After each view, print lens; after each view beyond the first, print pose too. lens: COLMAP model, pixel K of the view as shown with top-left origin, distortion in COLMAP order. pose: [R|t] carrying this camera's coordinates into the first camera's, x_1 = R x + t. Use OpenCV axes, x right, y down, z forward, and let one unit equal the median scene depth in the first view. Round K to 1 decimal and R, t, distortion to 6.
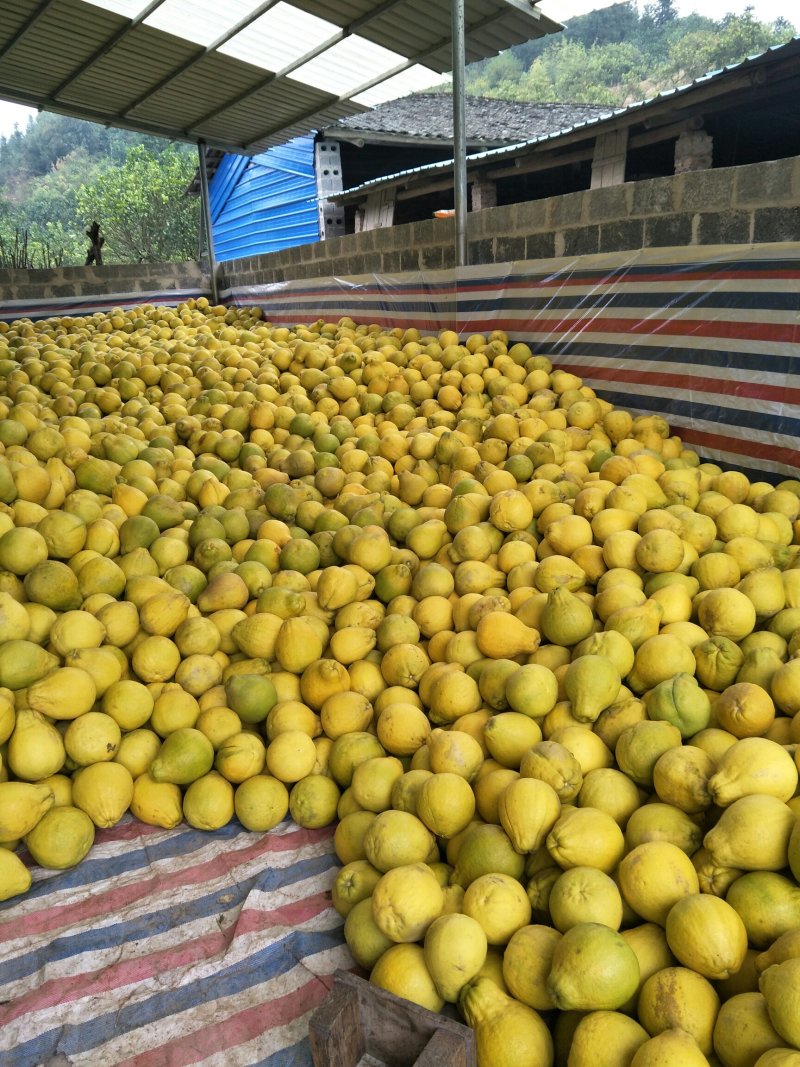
lens RADIAL K [[883.1, 0, 404.5], [0, 883.1, 548.0], [0, 0, 1]] dist [0.167629, -0.320446]
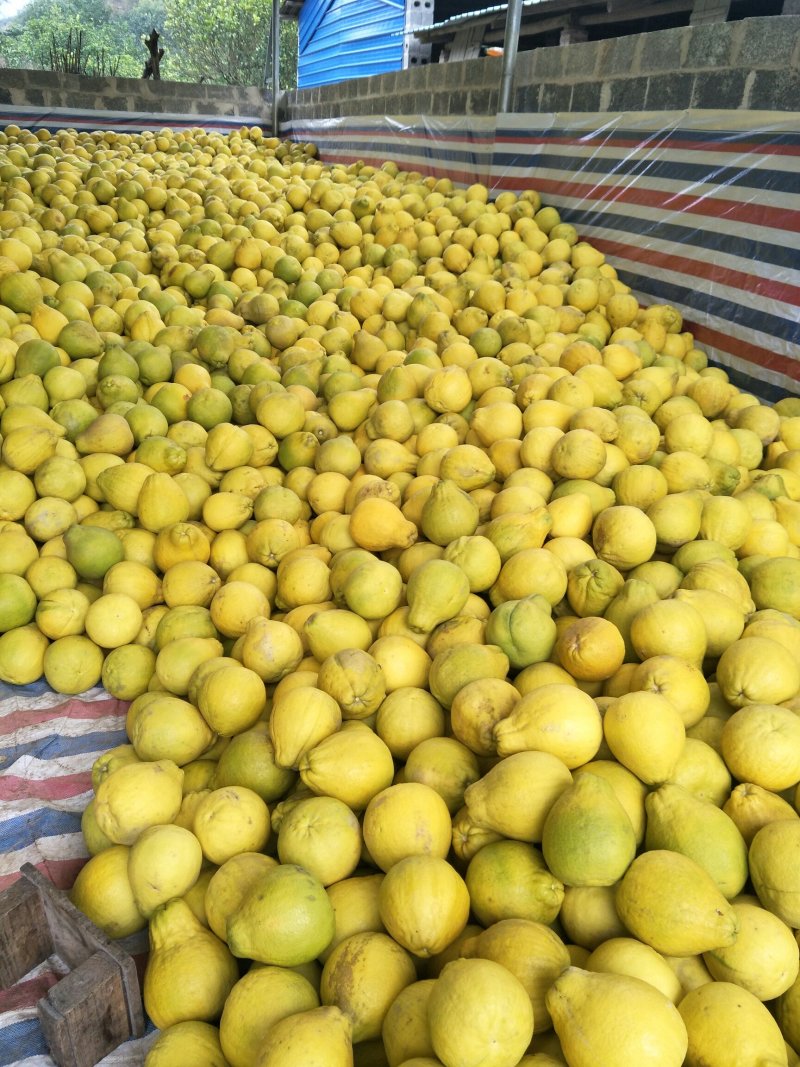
lens RADIAL K [[884.6, 0, 400.2], [0, 884.6, 533.1], [0, 0, 1]] dist [0.026315, 0.003200]
pose [[0.987016, 0.143128, -0.072901, 0.112156], [-0.132599, 0.982194, 0.133089, -0.007767], [0.090651, -0.121695, 0.988419, 0.072635]]
